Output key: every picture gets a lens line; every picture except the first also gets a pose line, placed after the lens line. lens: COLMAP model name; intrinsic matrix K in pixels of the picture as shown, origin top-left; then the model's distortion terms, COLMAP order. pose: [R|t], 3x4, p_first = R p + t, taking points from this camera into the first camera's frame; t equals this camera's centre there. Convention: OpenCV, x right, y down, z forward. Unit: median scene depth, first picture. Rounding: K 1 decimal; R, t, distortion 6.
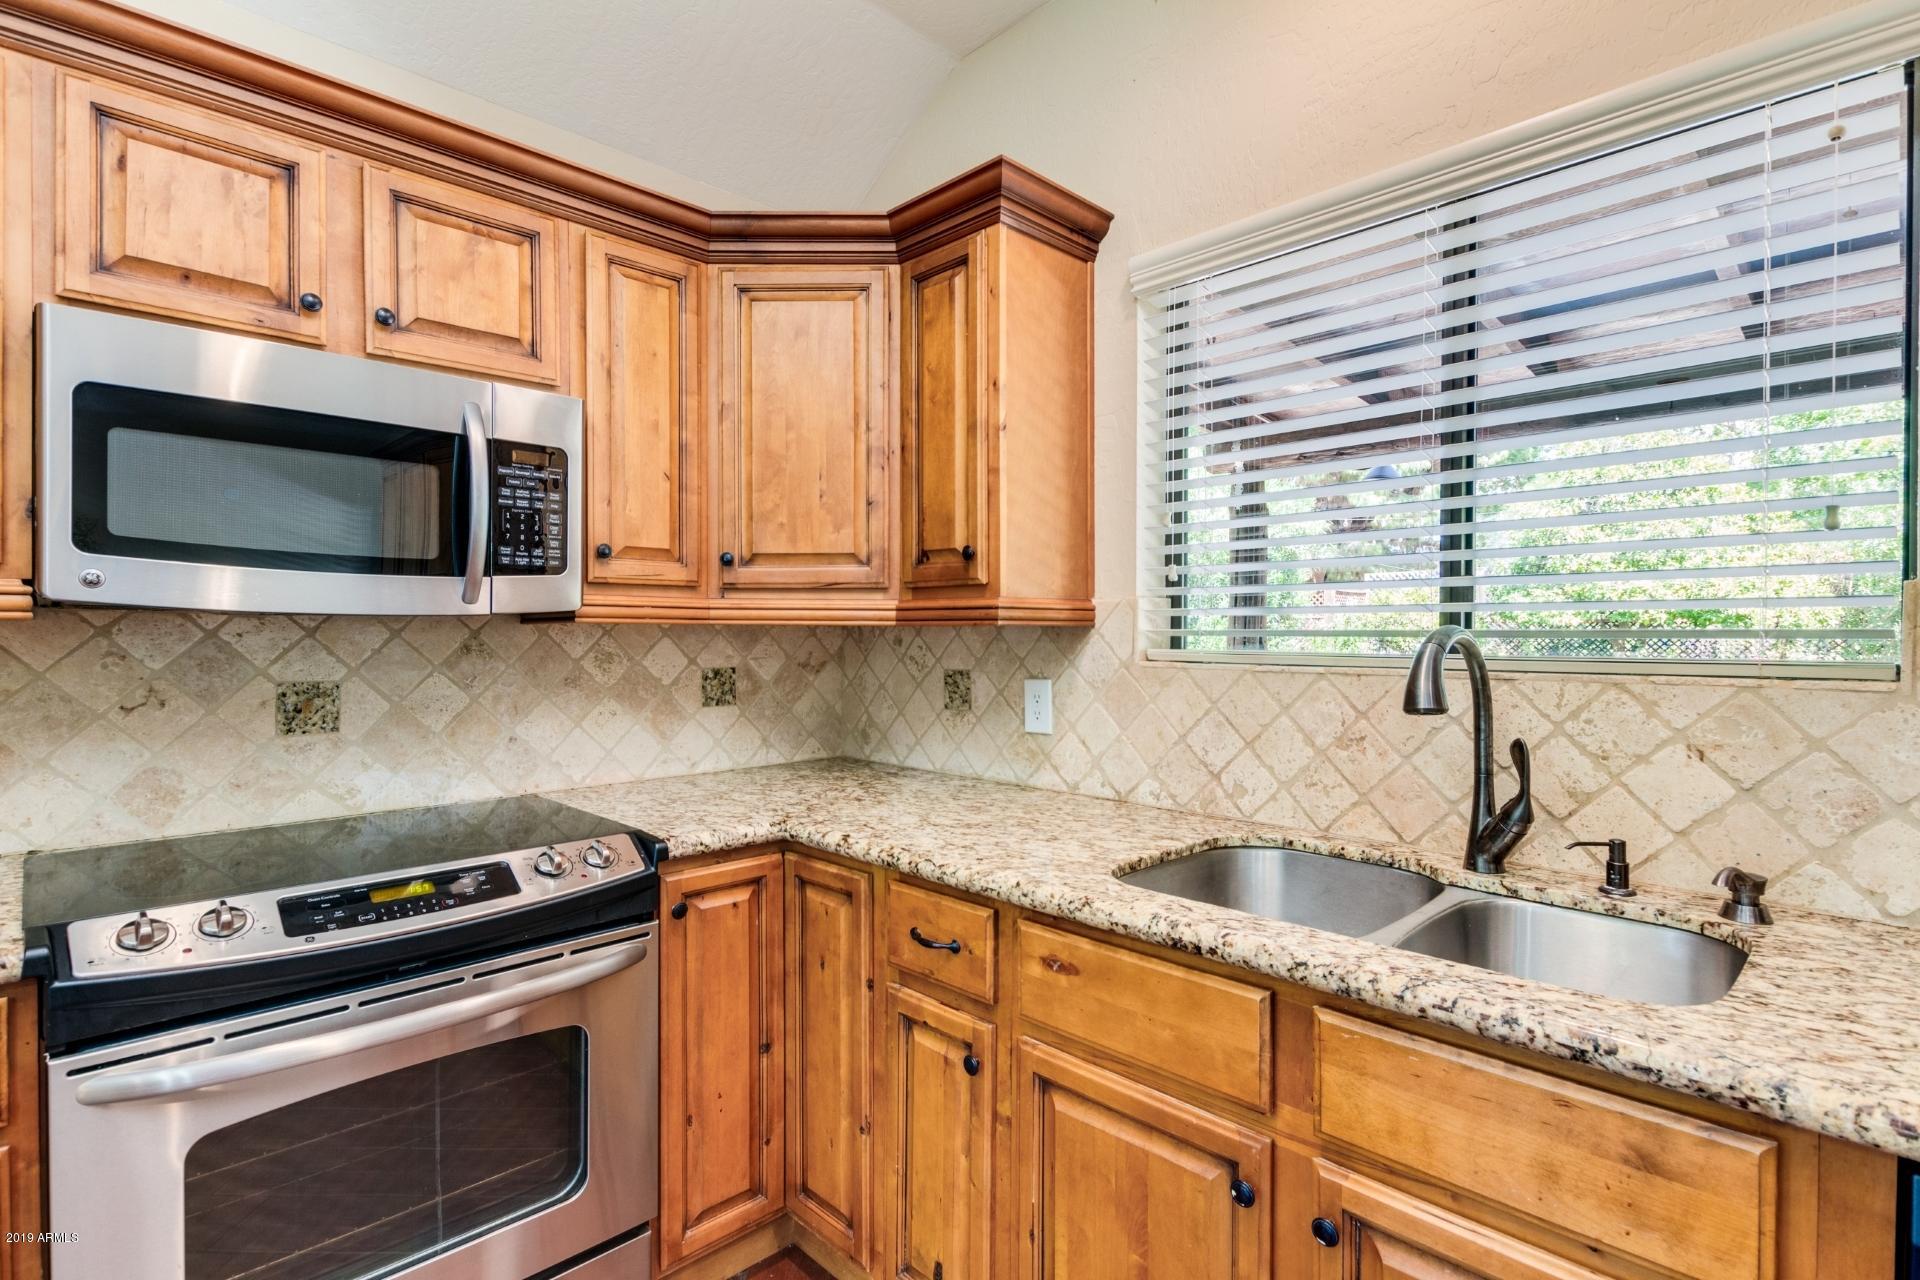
lens RADIAL K [[918.7, 0, 953.1], [0, 918.7, 641.4], [0, 0, 1]] dist [0.003343, -0.001476]
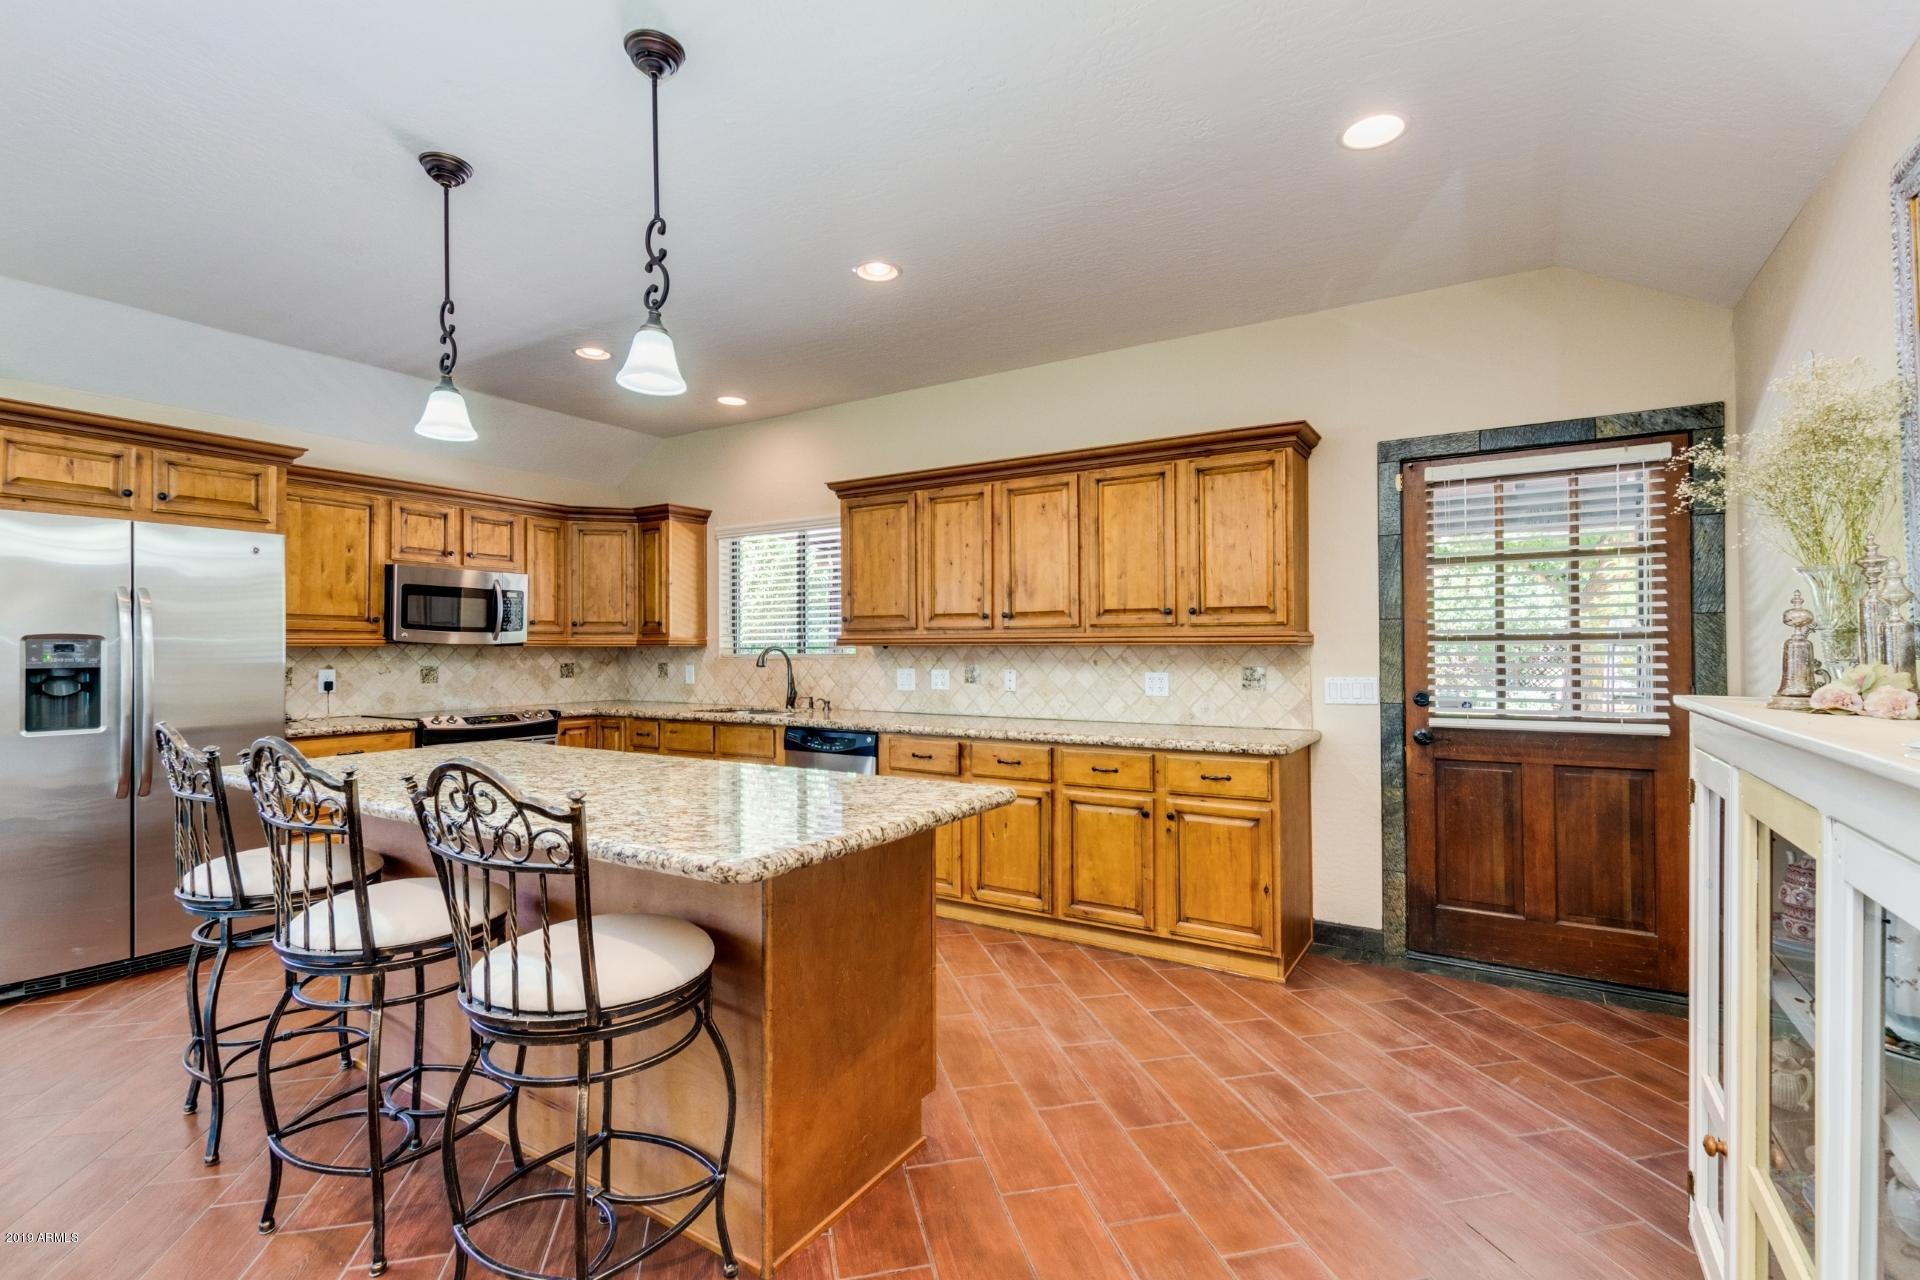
lens RADIAL K [[883.7, 0, 958.4], [0, 883.7, 638.2], [0, 0, 1]] dist [0.008612, -0.003177]
pose [[0.972936, -0.001650, 0.231071, 0.318499], [0.007171, 0.999708, -0.023056, 0.032425], [-0.230965, 0.024089, 0.972664, -2.217996]]
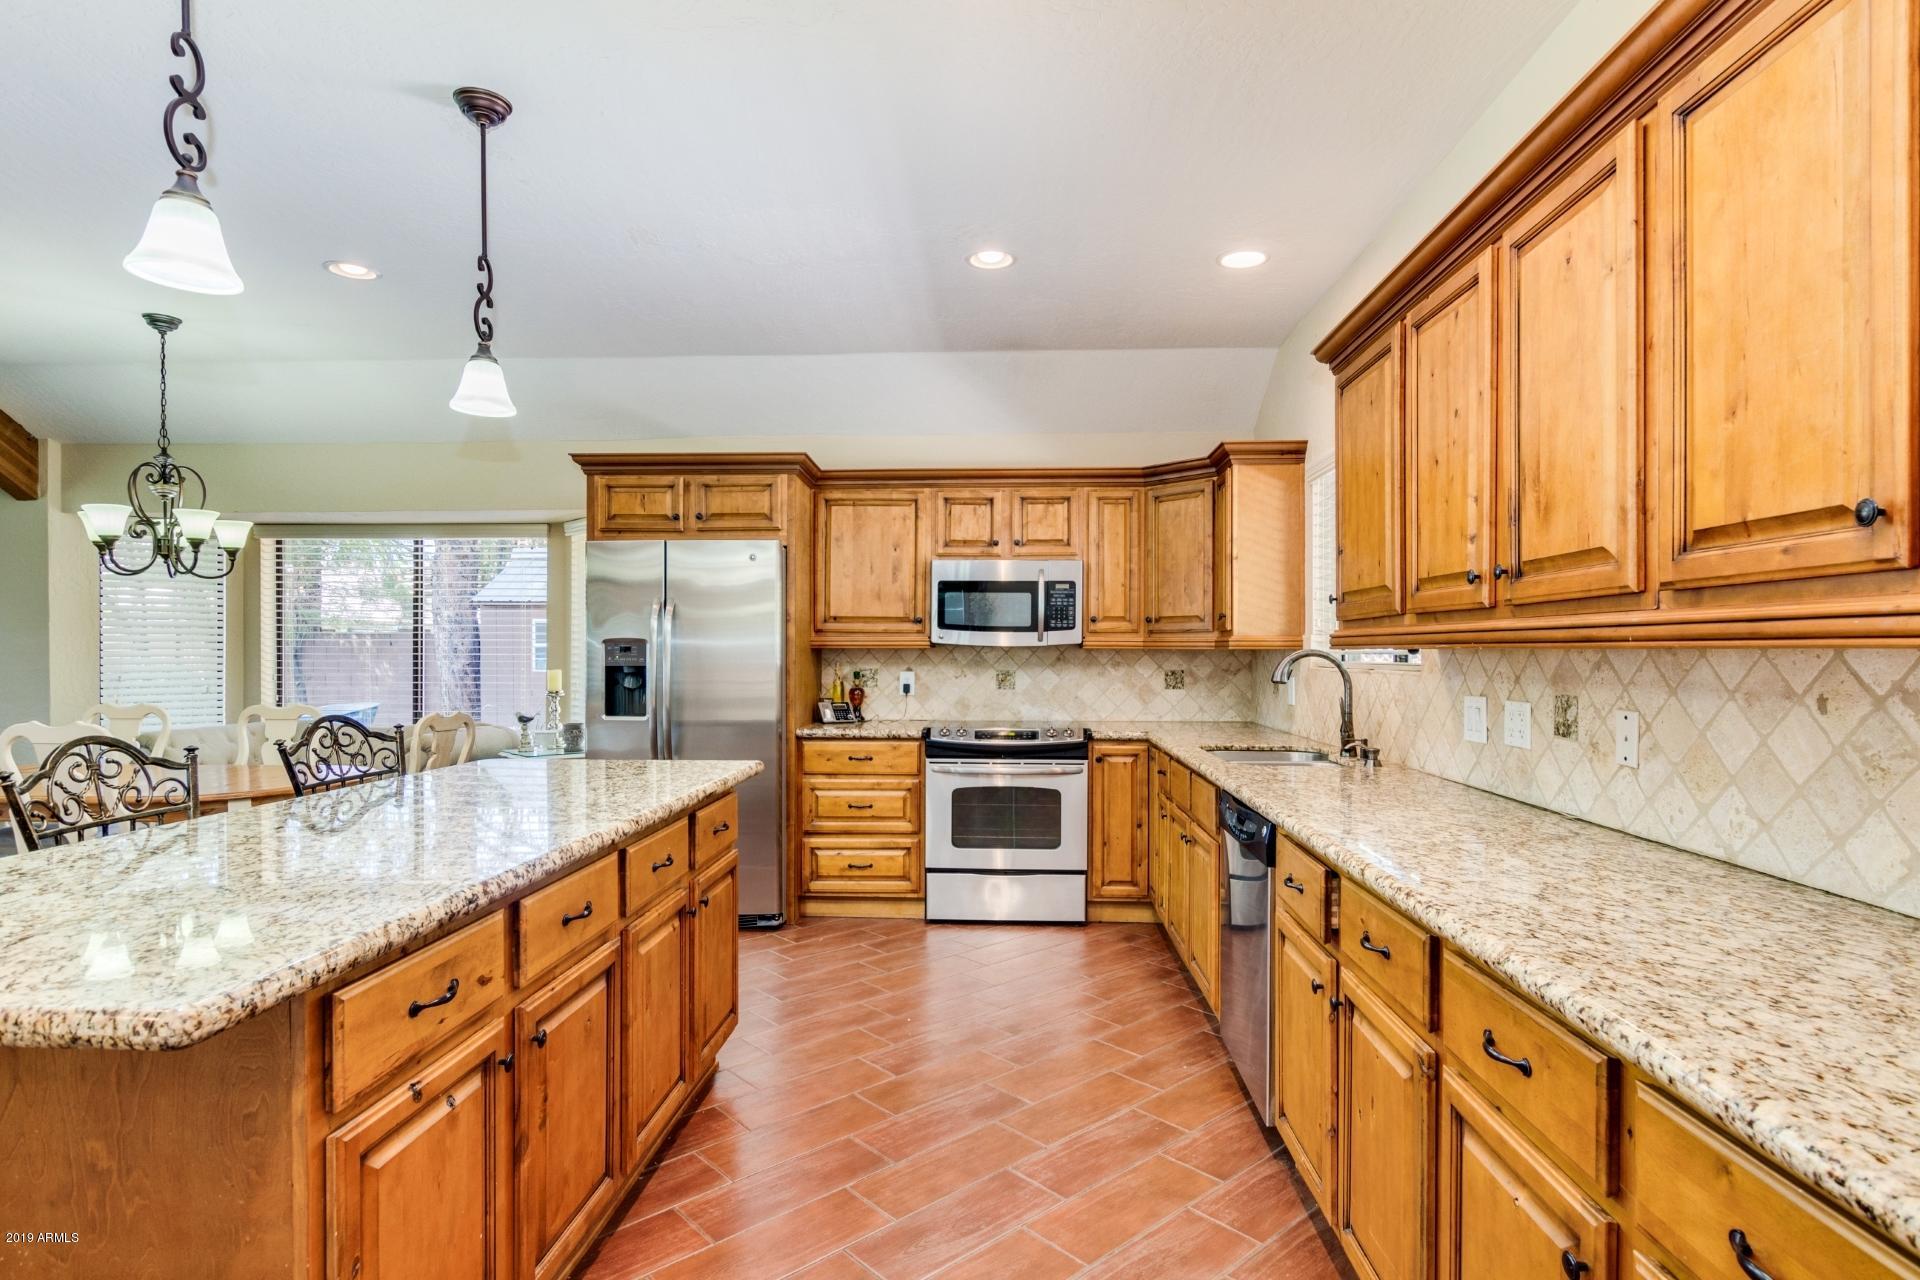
lens RADIAL K [[993.8, 0, 959.7], [0, 993.8, 660.9], [0, 0, 1]] dist [0.005930, -0.001734]
pose [[0.672409, 0.006907, -0.740147, 1.375149], [-0.009900, 0.999951, 0.000337, 0.016400], [0.740113, 0.007101, 0.672445, -1.074151]]
